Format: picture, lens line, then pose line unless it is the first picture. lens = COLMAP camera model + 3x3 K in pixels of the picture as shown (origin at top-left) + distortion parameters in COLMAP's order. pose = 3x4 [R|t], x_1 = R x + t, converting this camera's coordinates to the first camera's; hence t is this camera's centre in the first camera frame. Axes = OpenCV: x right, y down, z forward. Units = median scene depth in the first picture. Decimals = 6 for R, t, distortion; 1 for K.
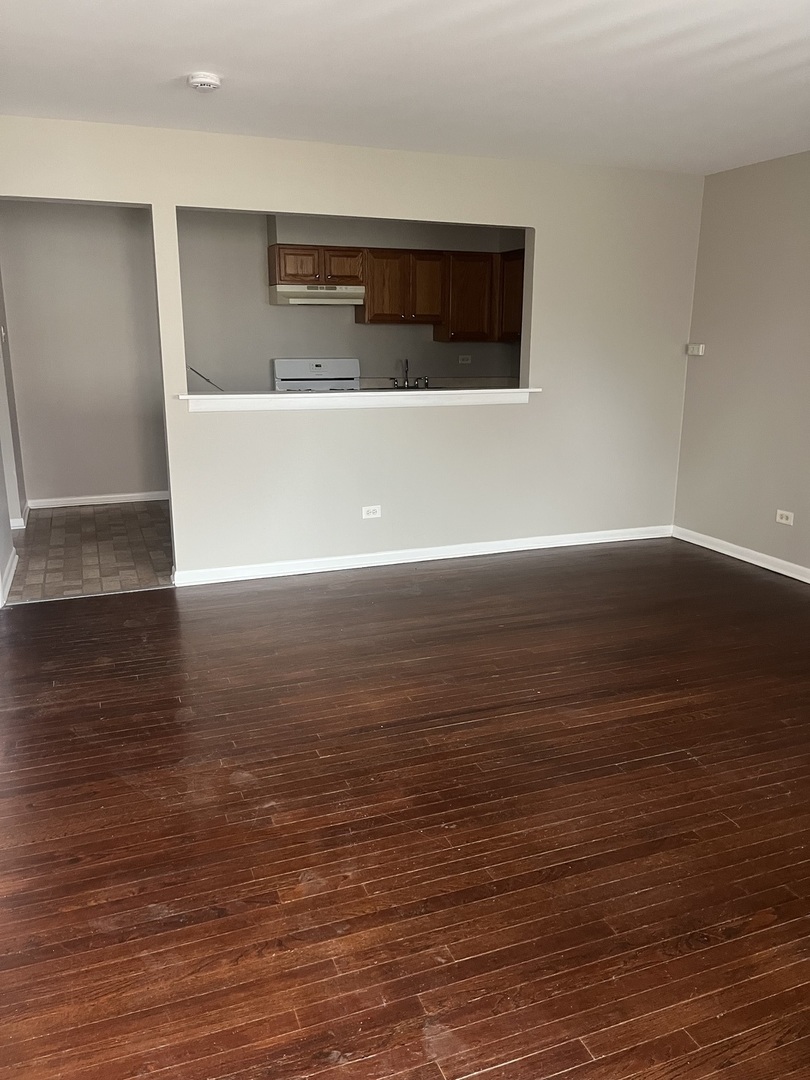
lens RADIAL K [[800.2, 0, 405.0], [0, 800.2, 540.0], [0, 0, 1]] dist [0.007725, -0.069127]
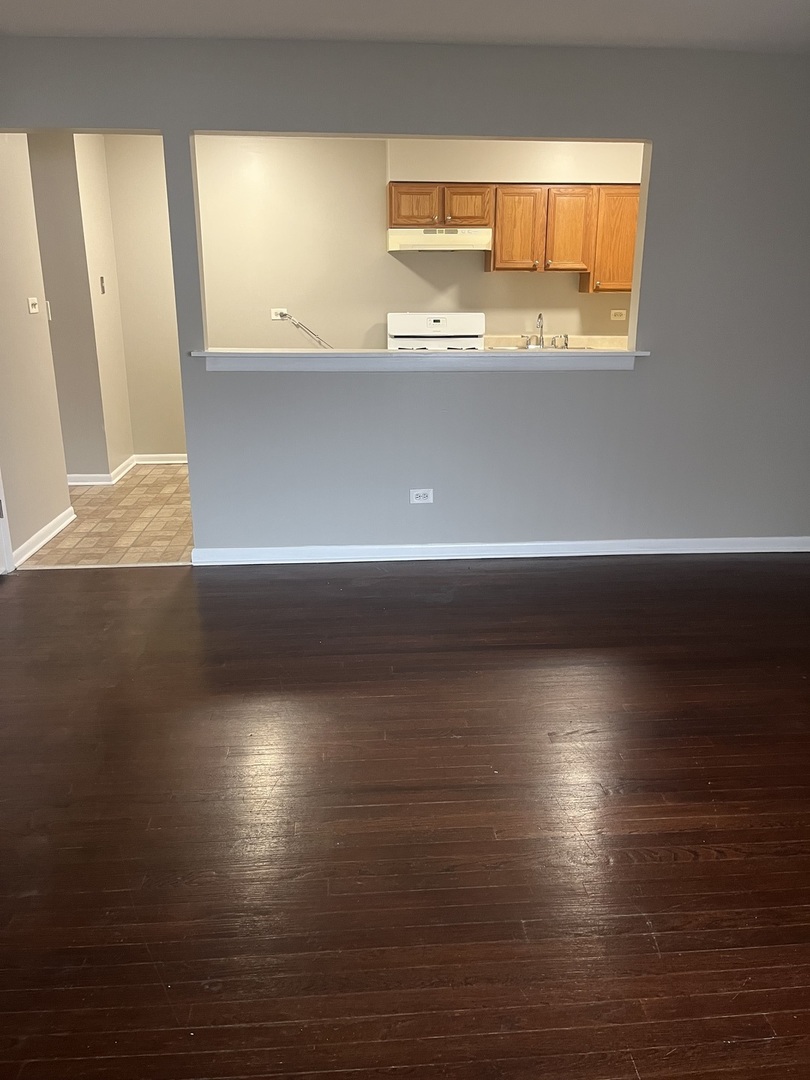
lens RADIAL K [[800.2, 0, 405.0], [0, 800.2, 540.0], [0, 0, 1]] dist [0.007725, -0.069127]
pose [[0.959362, 0.083561, -0.269524, 0.171999], [-0.069791, 0.995738, 0.060292, -0.038462], [0.273413, -0.039032, 0.961105, 0.182987]]
